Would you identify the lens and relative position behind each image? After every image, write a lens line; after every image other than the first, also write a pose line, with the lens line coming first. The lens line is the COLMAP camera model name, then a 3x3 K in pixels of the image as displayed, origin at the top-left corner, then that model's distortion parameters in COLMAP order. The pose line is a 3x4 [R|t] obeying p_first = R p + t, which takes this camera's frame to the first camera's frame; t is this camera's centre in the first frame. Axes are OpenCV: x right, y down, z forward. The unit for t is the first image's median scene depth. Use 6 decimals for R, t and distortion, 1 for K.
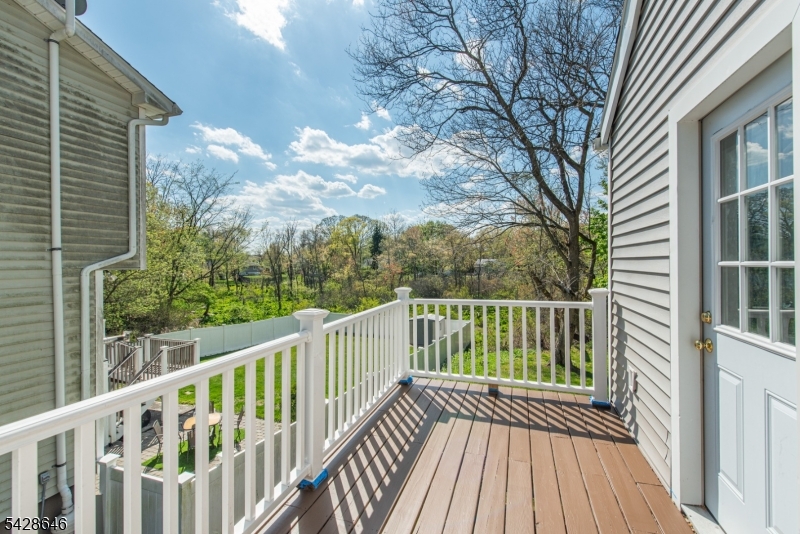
lens RADIAL K [[323.6, 0, 400.0], [0, 323.6, 267.0], [0, 0, 1]] dist [0.009012, -0.000465]
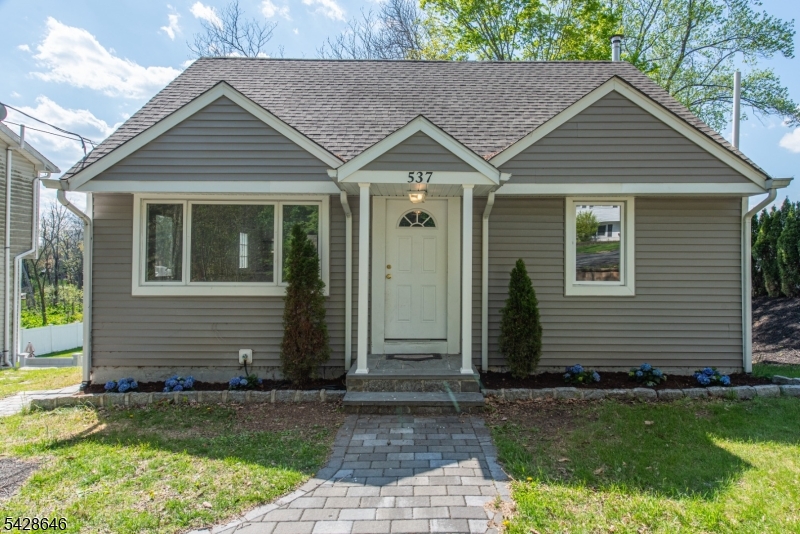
lens RADIAL K [[447.8, 0, 400.0], [0, 447.8, 267.0], [0, 0, 1]] dist [0.015242, -0.000378]
pose [[0.942266, 0.018653, 0.334347, 0.318606], [-0.015865, 0.999813, -0.011068, 0.055954], [-0.334491, 0.005124, 0.942385, -2.334982]]
